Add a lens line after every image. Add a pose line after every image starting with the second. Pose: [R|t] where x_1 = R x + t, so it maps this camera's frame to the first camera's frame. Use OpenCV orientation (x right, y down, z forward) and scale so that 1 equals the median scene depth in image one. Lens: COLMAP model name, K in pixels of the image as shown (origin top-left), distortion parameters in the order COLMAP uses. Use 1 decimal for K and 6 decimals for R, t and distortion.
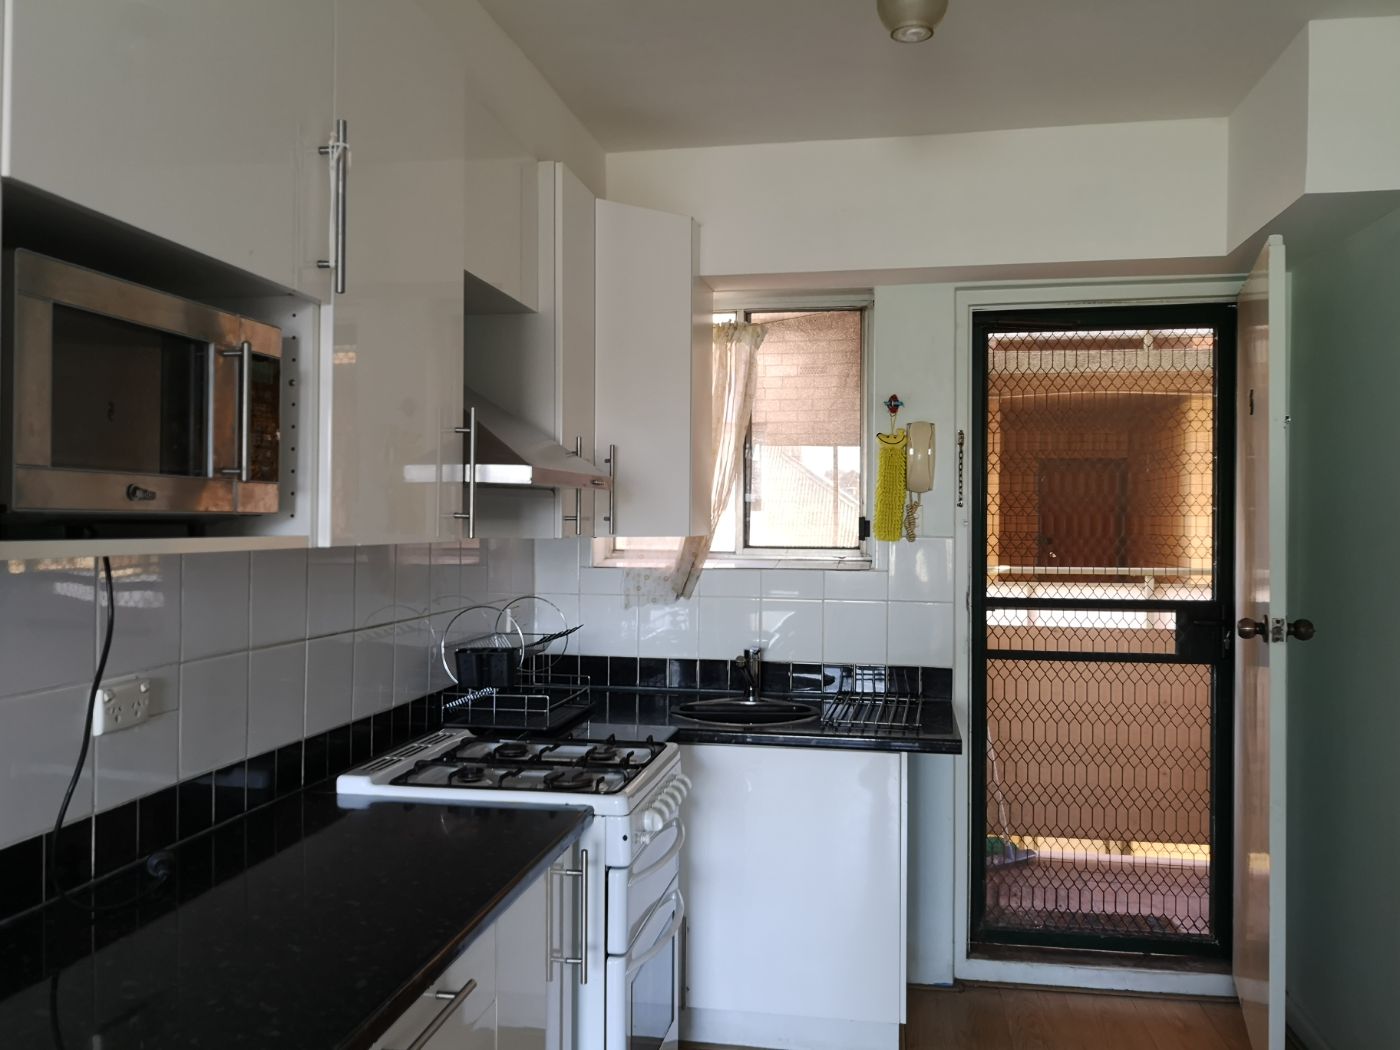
lens RADIAL K [[1086.5, 0, 704.0], [0, 1086.5, 509.8], [0, 0, 1]] dist [0.076764, -0.060197]
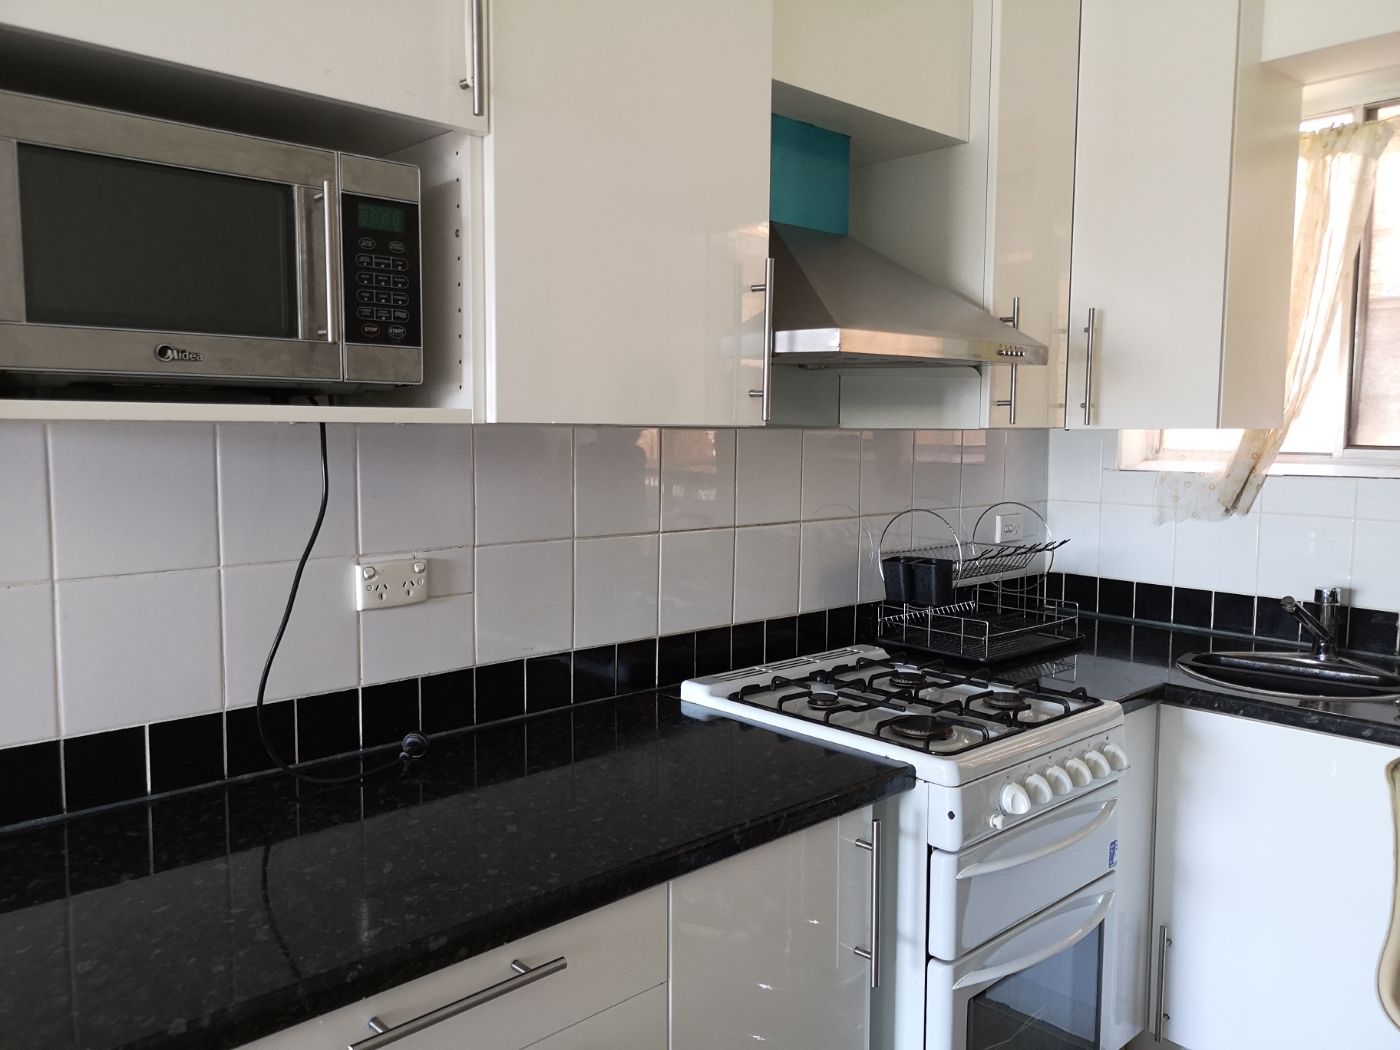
lens RADIAL K [[1086.5, 0, 704.0], [0, 1086.5, 509.8], [0, 0, 1]] dist [0.076764, -0.060197]
pose [[0.809736, 0.044841, -0.585078, 0.212780], [0.005170, 0.996492, 0.083526, 0.022037], [0.586771, -0.070659, 0.806664, 0.281989]]
